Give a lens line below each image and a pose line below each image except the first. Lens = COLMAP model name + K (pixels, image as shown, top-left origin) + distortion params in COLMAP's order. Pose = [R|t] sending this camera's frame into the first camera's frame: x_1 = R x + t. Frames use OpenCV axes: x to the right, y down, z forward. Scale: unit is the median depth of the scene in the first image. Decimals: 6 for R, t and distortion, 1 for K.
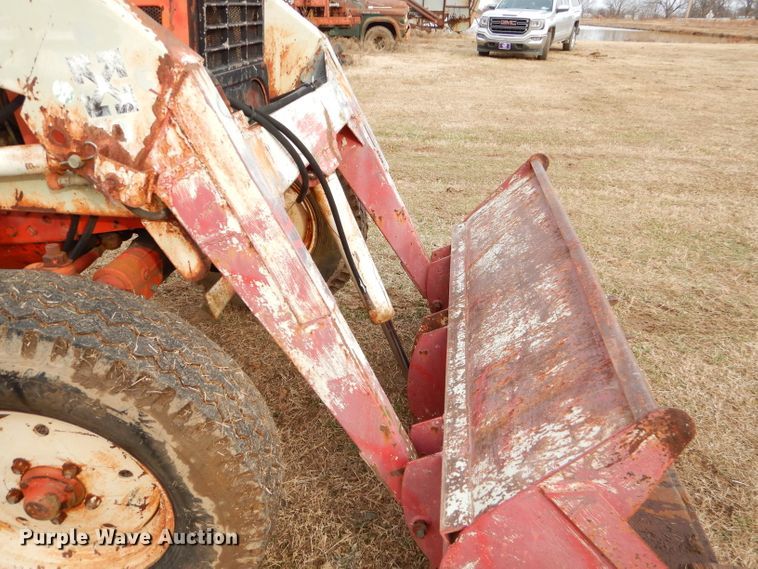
lens RADIAL K [[540.6, 0, 375.4], [0, 540.6, 280.9], [0, 0, 1]] dist [0.016808, -0.006420]
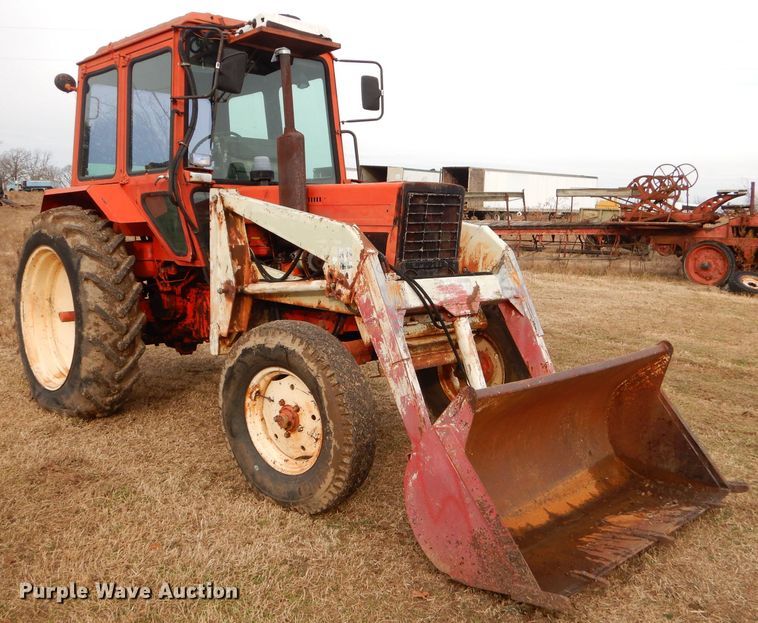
lens RADIAL K [[742.5, 0, 376.3], [0, 742.5, 296.7], [0, 0, 1]] dist [0.010679, 0.000000]
pose [[0.783295, 0.080952, -0.616357, 1.454161], [-0.295673, 0.920672, -0.254834, 0.543445], [0.546833, 0.381851, 0.745093, -1.224067]]
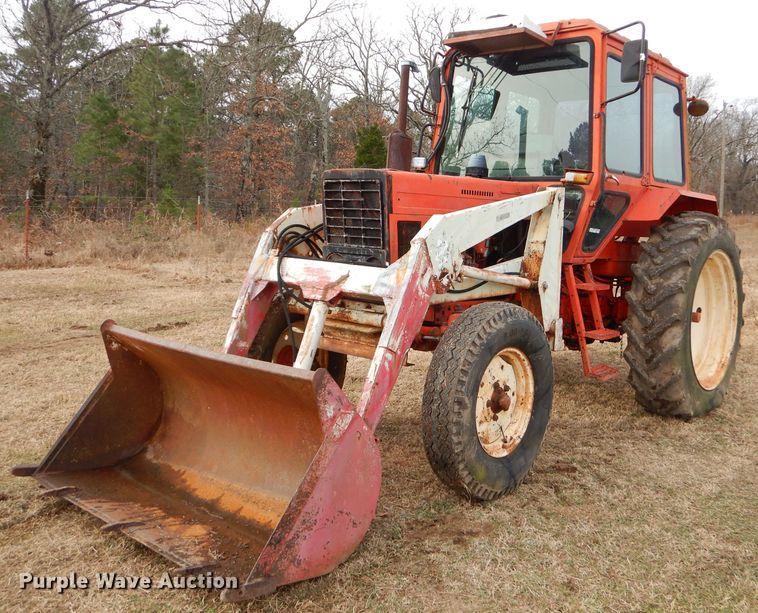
lens RADIAL K [[741.6, 0, 405.2], [0, 741.6, 249.2], [0, 0, 1]] dist [0.015376, 0.000000]
pose [[-0.544346, 0.027524, -0.838409, 2.177102], [-0.405666, 0.866185, 0.291819, -1.426384], [0.734250, 0.498965, -0.460338, 2.723178]]
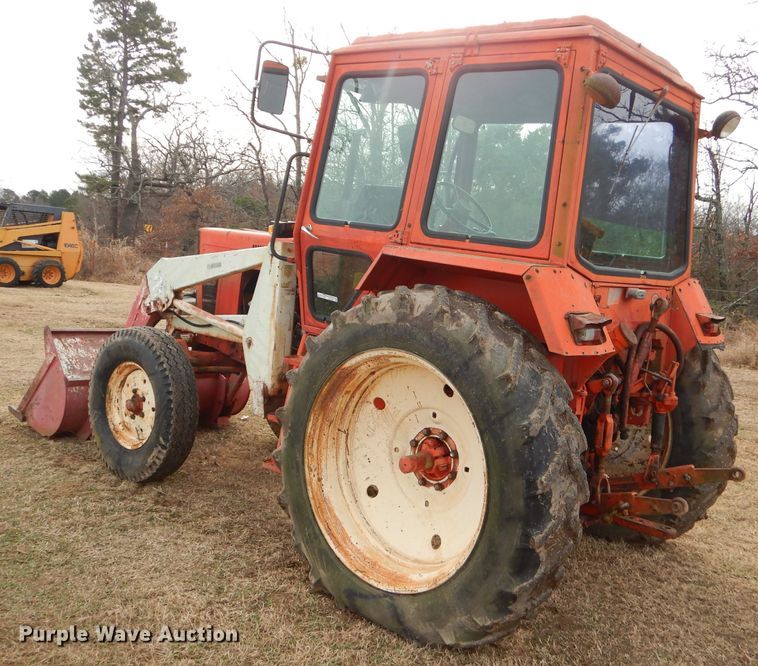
lens RADIAL K [[798.6, 0, 426.9], [0, 798.6, 325.1], [0, 0, 1]] dist [0.008475, 0.000000]
pose [[-0.847343, -0.134040, 0.513851, -3.502841], [0.144965, 0.872487, 0.466639, -2.156284], [-0.510877, 0.469894, -0.719864, 3.832513]]
